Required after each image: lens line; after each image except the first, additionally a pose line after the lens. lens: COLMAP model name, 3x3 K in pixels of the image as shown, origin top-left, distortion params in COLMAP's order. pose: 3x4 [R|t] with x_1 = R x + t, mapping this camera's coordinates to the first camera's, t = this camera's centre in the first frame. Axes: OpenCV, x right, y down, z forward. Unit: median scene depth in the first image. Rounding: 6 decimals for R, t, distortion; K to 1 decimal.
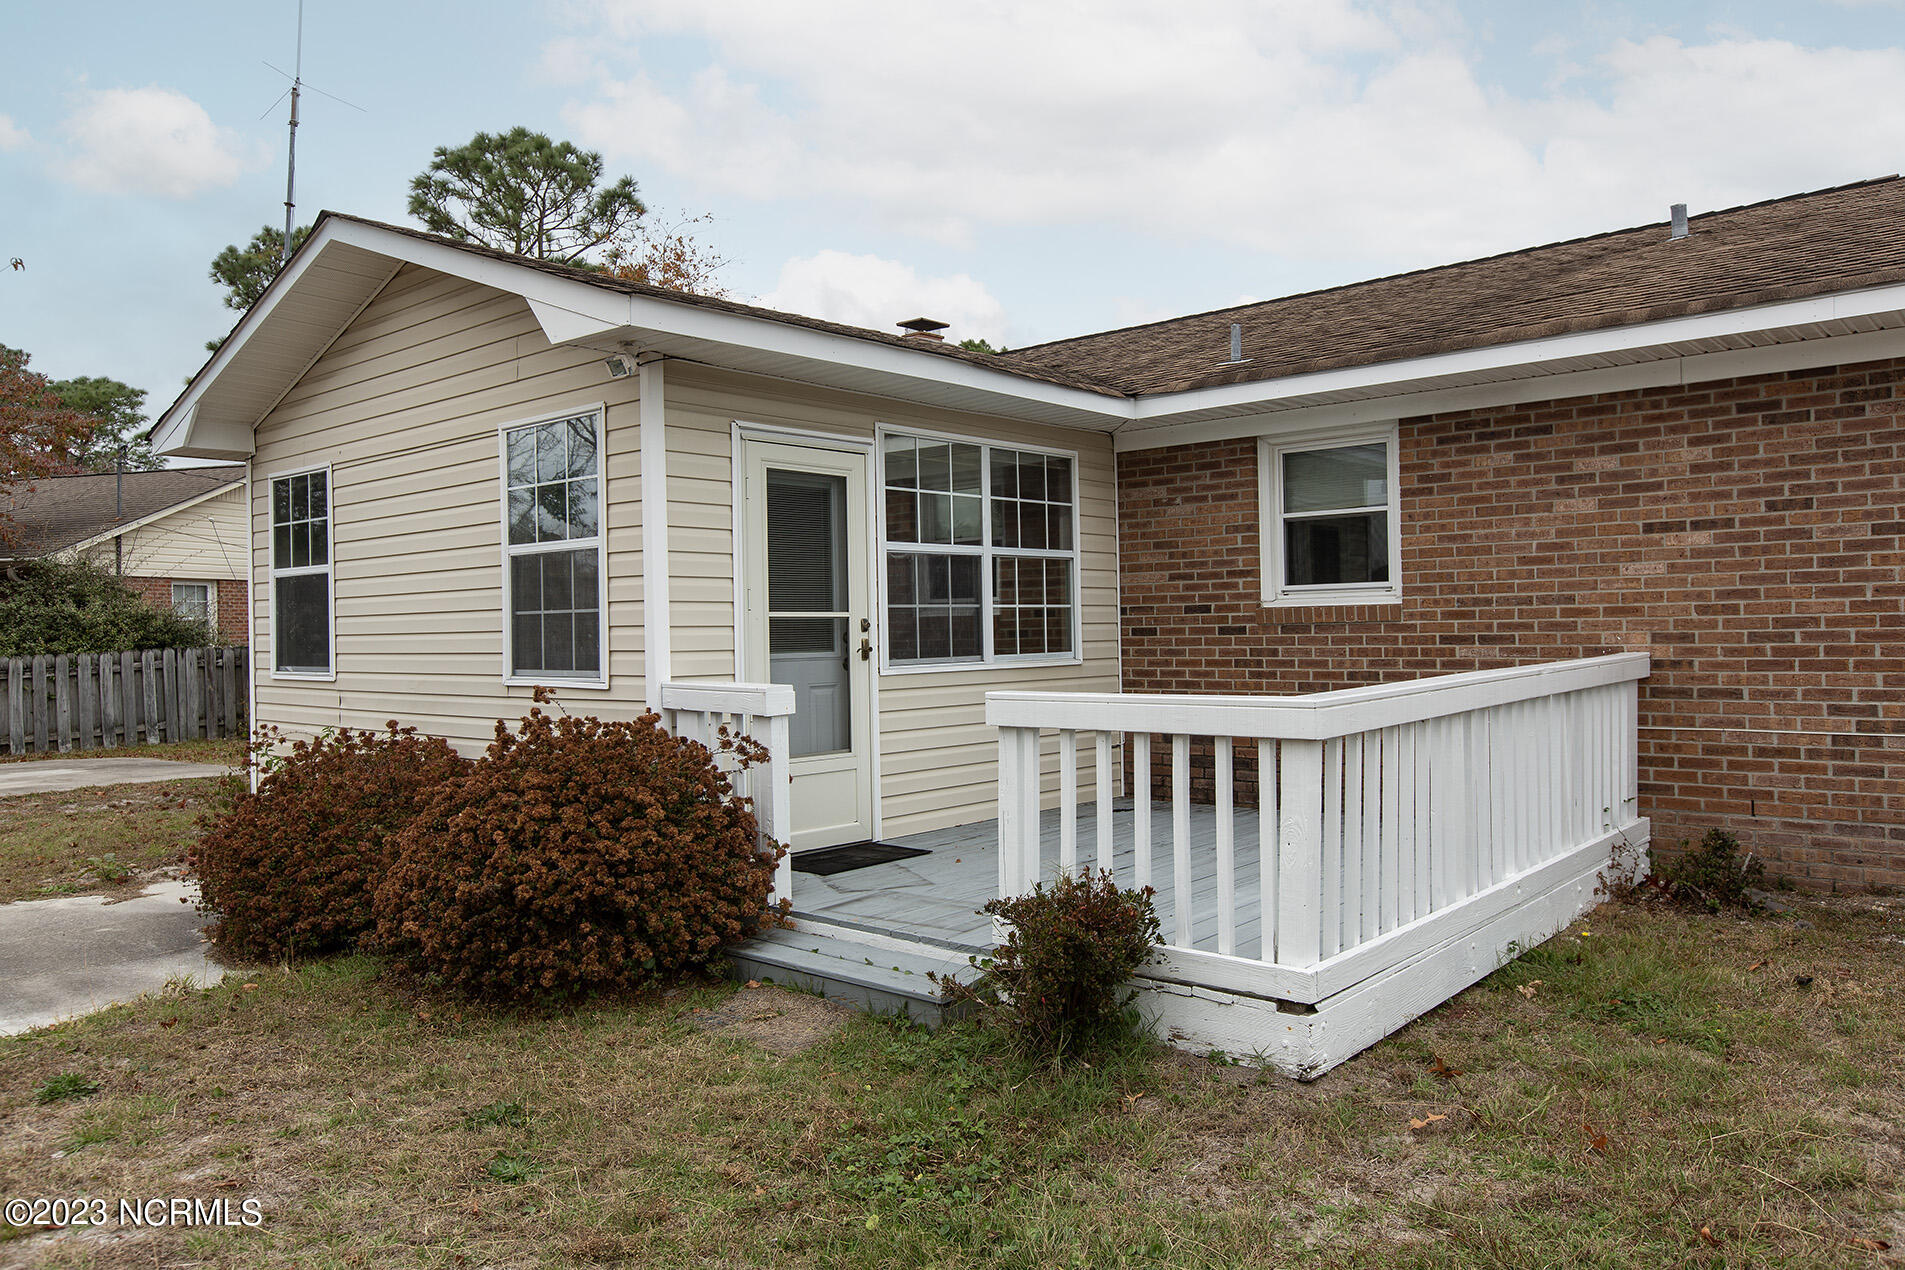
lens RADIAL K [[1333.1, 0, 947.4], [0, 1333.1, 632.1], [0, 0, 1]] dist [-0.000159, -0.001614]
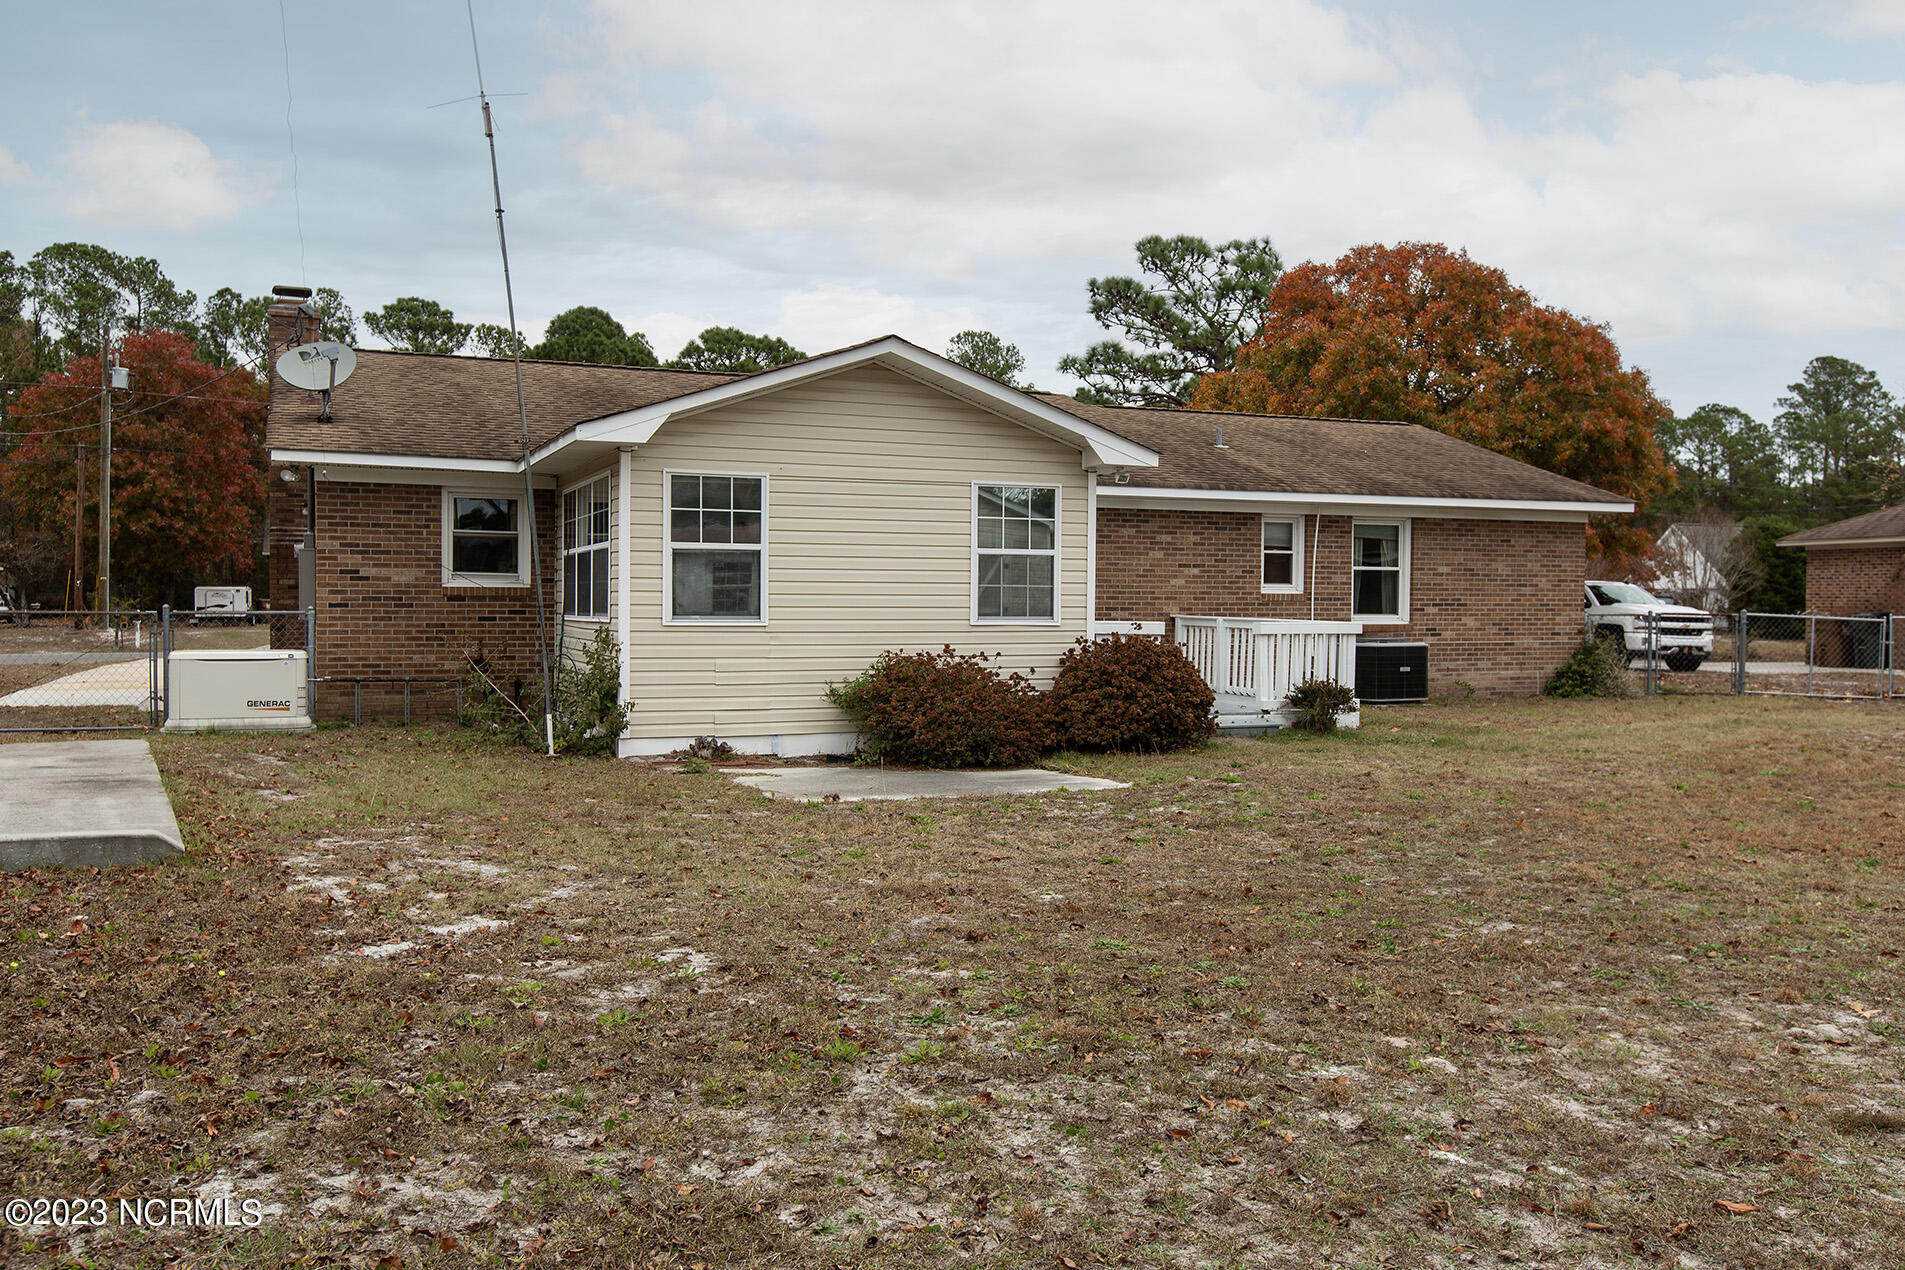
lens RADIAL K [[1541.7, 0, 958.3], [0, 1541.7, 633.8], [0, 0, 1]] dist [0.013350, -0.000410]
pose [[0.432344, 0.002681, 0.901705, -1.985402], [-0.010319, 0.999945, 0.001975, 0.042980], [-0.901650, -0.010158, 0.432348, 0.098147]]
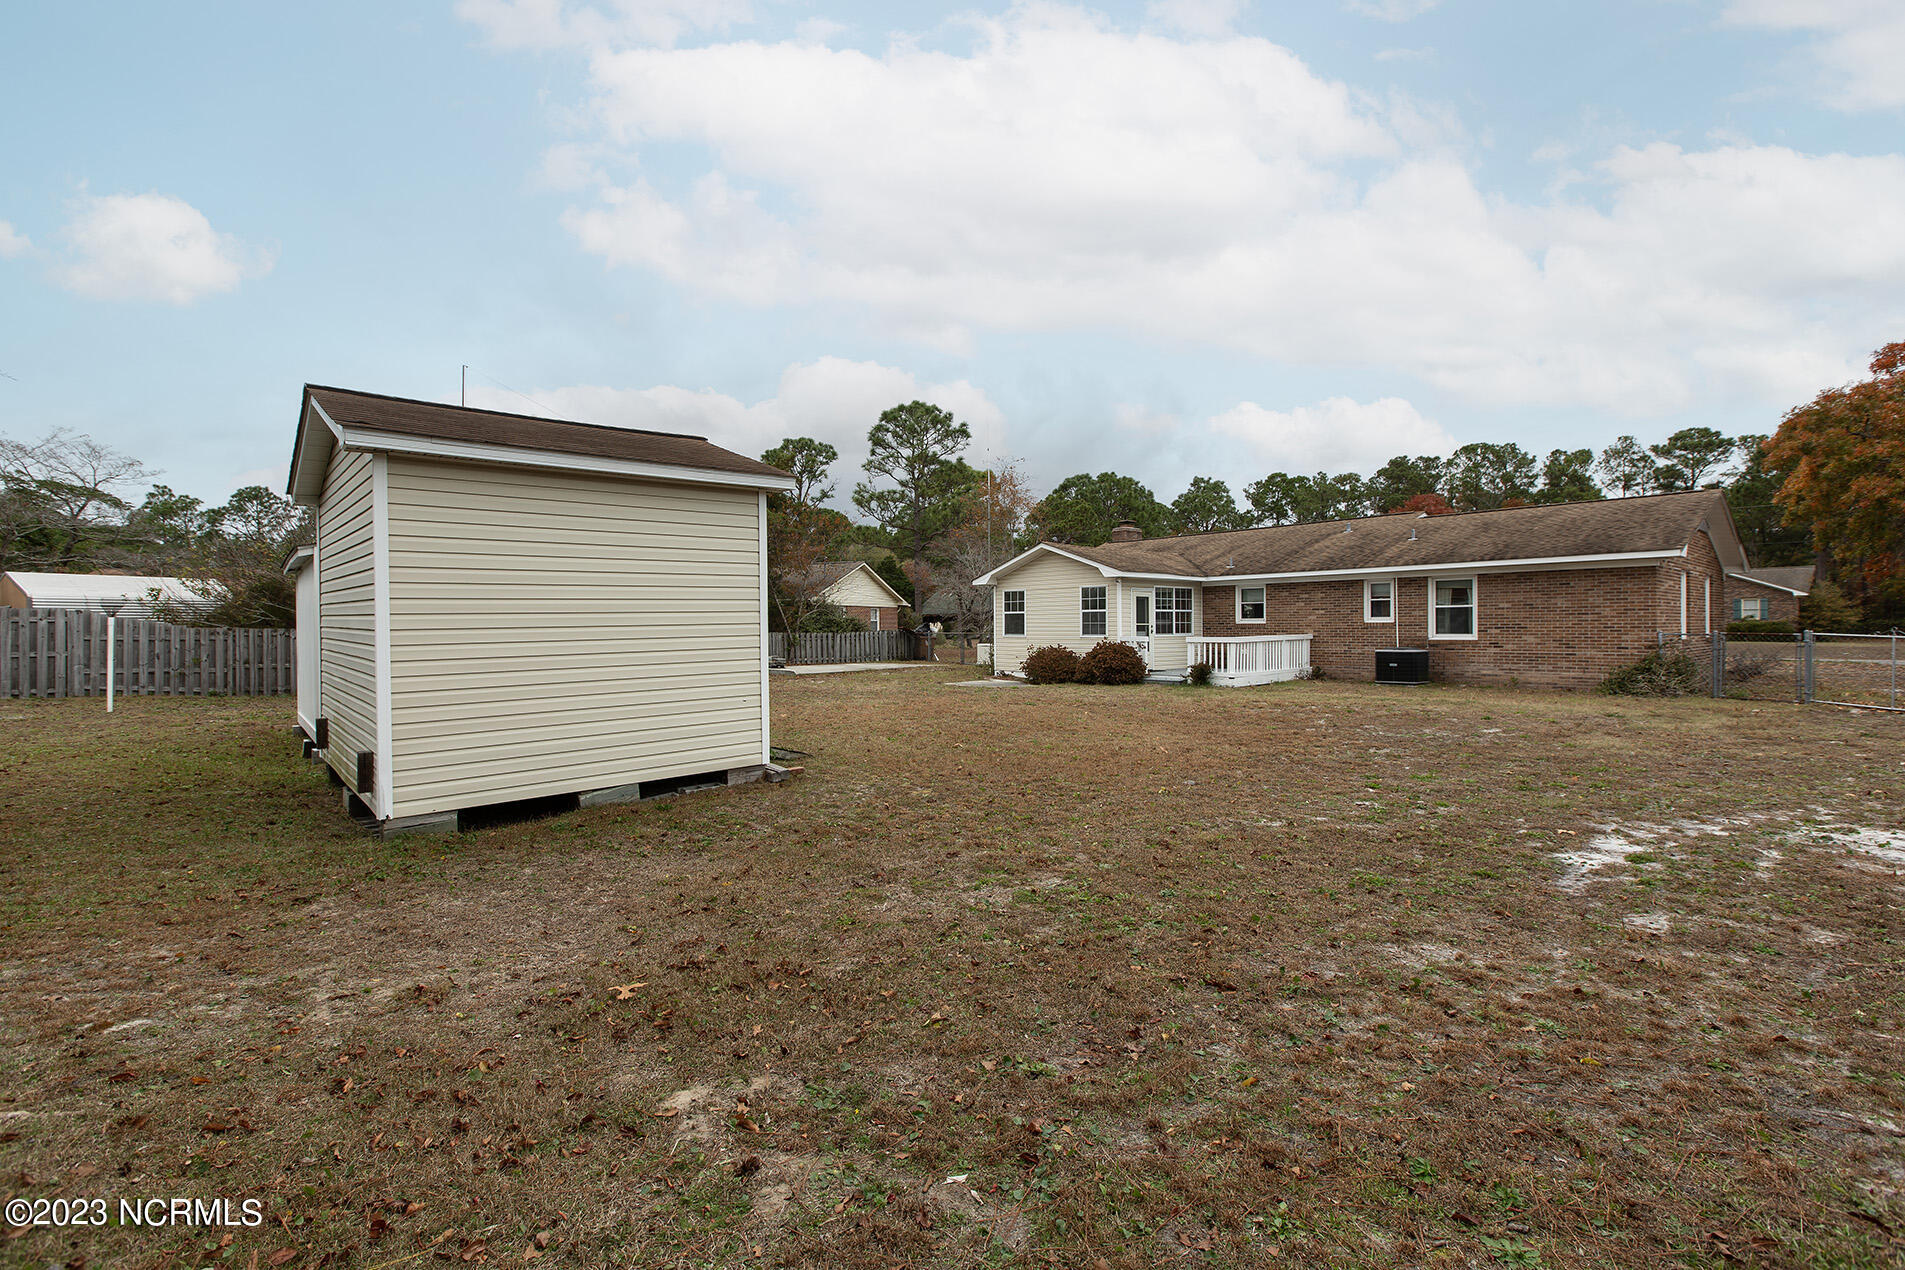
lens RADIAL K [[848.3, 0, 950.8], [0, 848.3, 630.3], [0, 0, 1]] dist [-0.001334, 0.000183]
pose [[0.990987, 0.014758, -0.133146, -0.348044], [-0.014604, 0.999891, 0.002134, 0.012444], [0.133163, -0.000170, 0.991094, -2.039361]]
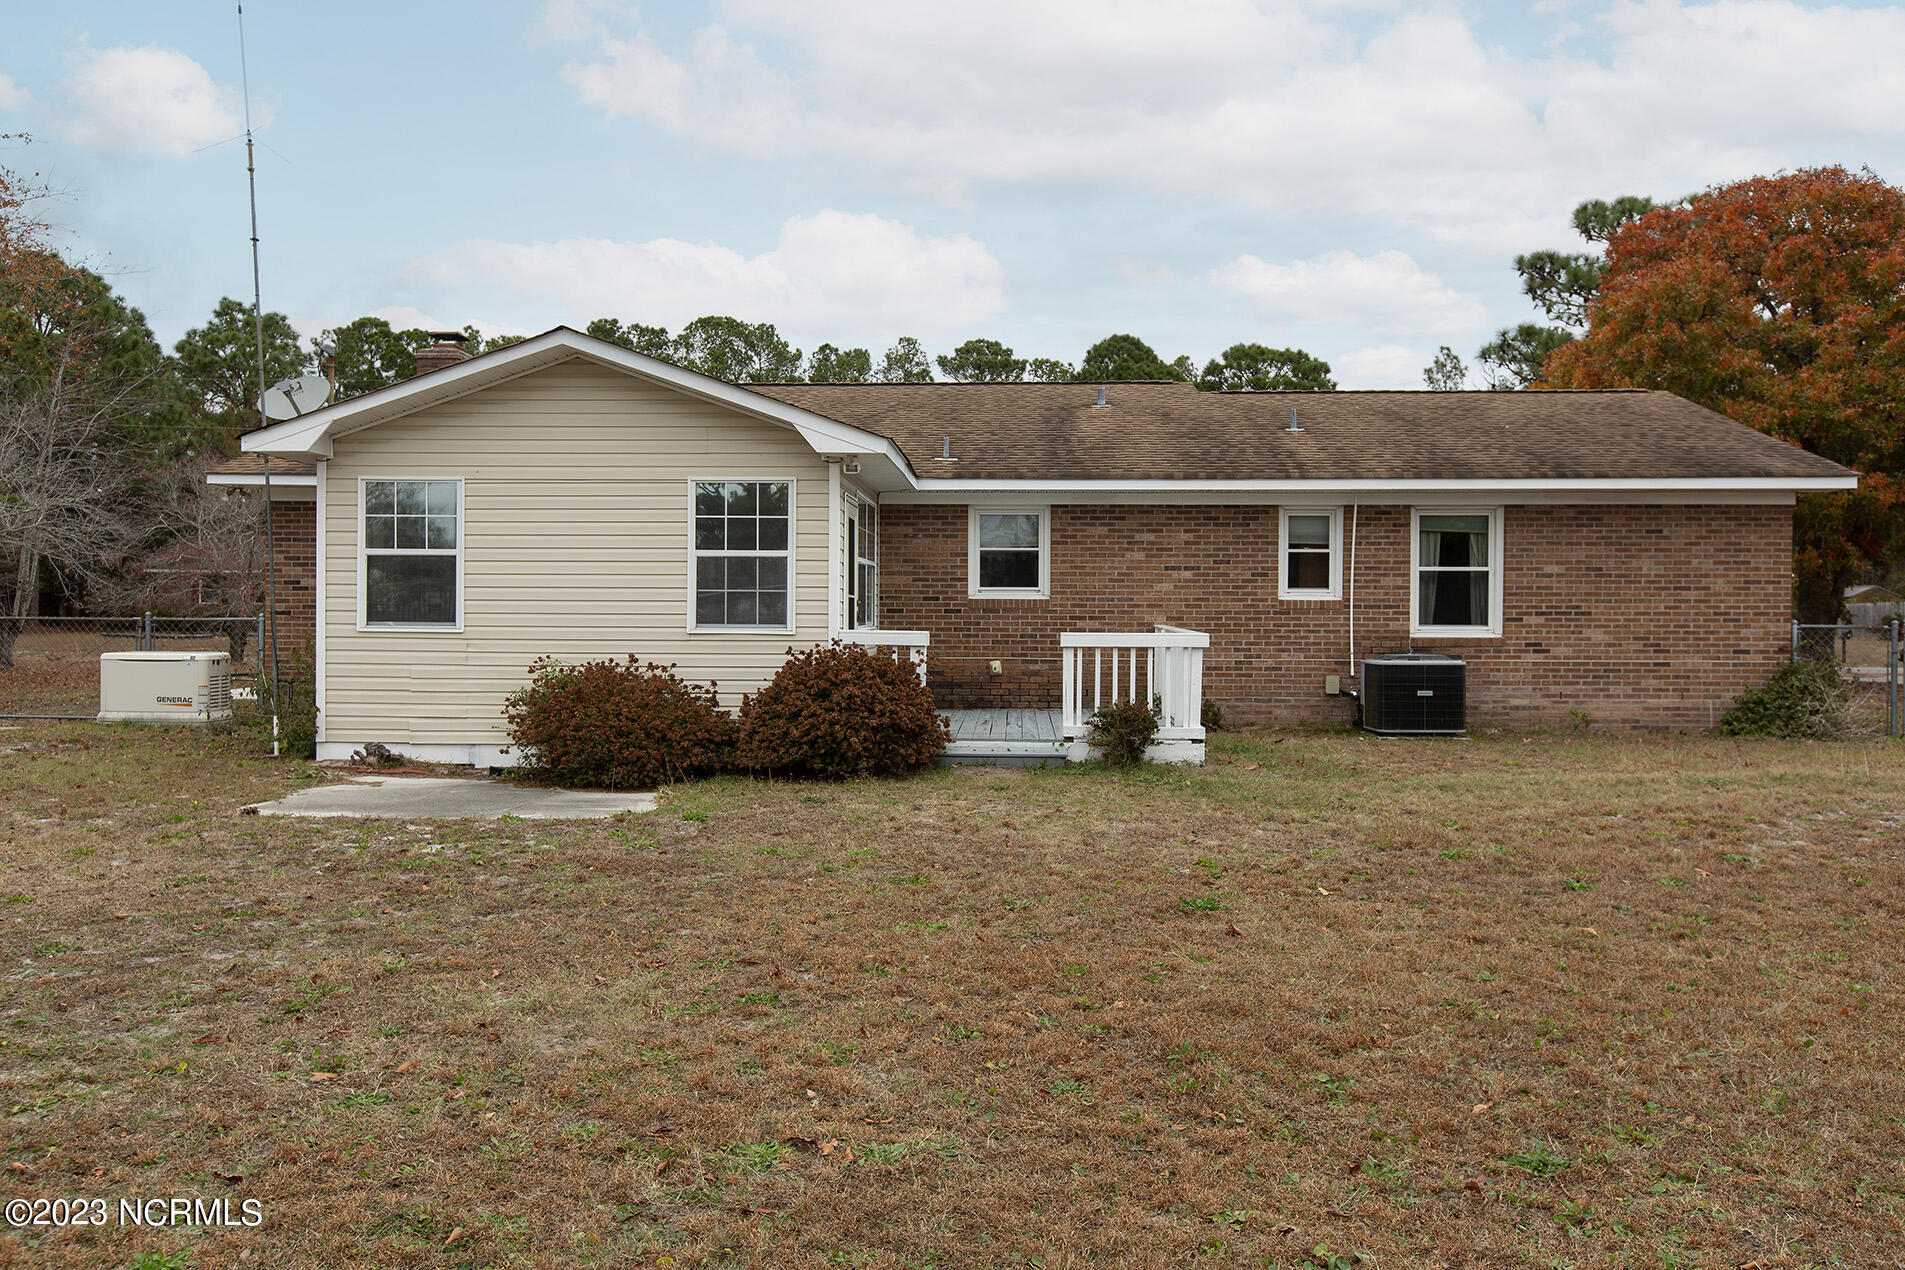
lens RADIAL K [[1475.0, 0, 958.1], [0, 1475.0, 632.6], [0, 0, 1]] dist [0.009226, -0.002177]
pose [[0.774458, 0.014302, 0.632464, -1.105292], [-0.017510, 0.999846, -0.001167, 0.031875], [-0.632383, -0.010171, 0.774589, -0.577896]]
